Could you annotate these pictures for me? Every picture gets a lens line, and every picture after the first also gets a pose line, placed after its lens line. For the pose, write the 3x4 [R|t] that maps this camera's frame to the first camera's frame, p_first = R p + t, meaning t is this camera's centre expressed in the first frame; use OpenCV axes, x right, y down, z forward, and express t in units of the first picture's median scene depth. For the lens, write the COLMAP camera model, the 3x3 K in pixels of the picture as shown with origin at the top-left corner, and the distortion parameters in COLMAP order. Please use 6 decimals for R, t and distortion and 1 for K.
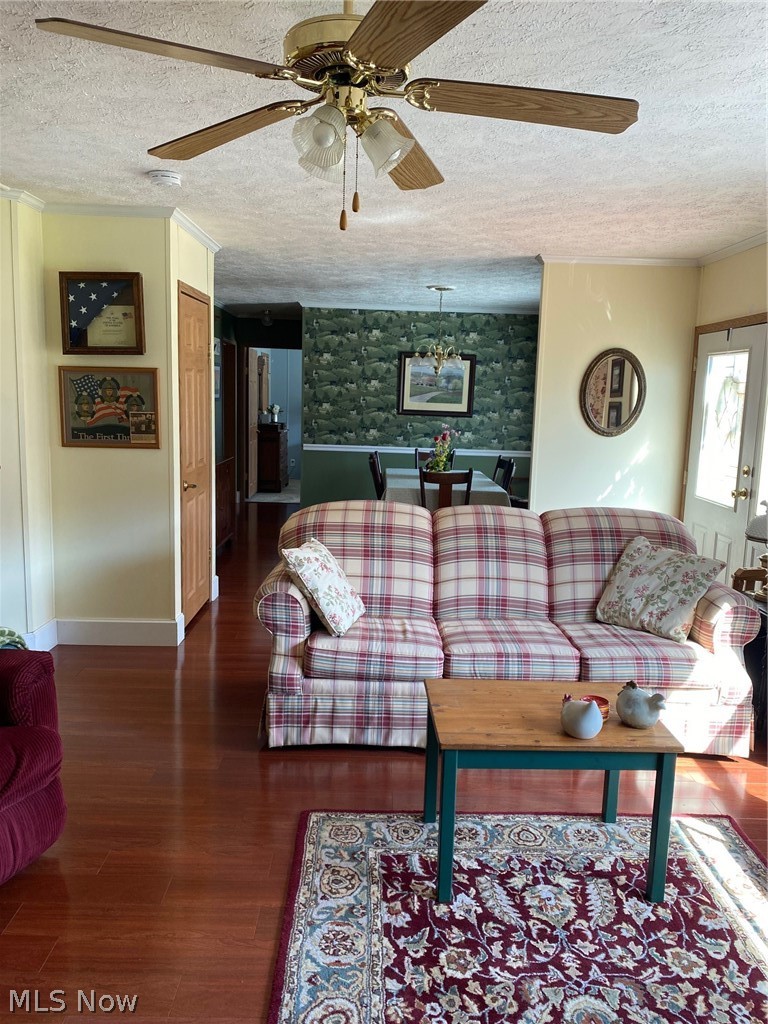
lens RADIAL K [[780.1, 0, 380.3], [0, 780.1, 517.7], [0, 0, 1]] dist [0.013589, -0.003454]
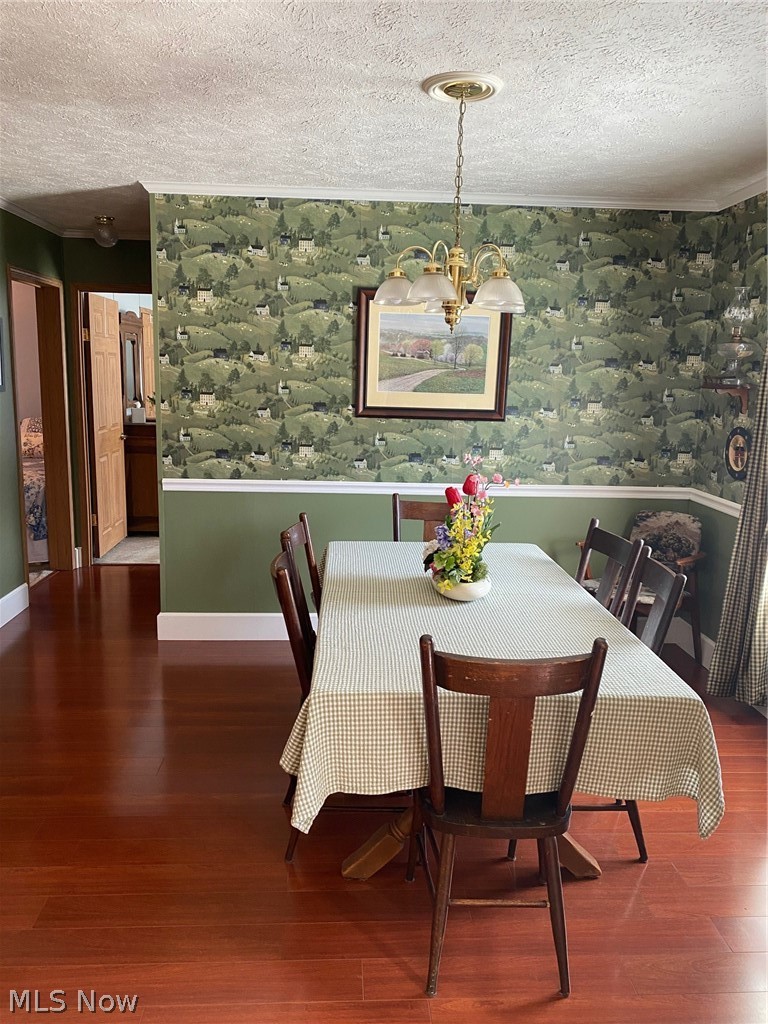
lens RADIAL K [[780.1, 0, 391.2], [0, 780.1, 507.1], [0, 0, 1]] dist [0.013589, -0.003454]
pose [[0.998363, -0.018414, 0.054152, 0.017460], [0.017441, 0.999679, 0.018387, -0.084390], [-0.054474, -0.017412, 0.998363, 0.508994]]
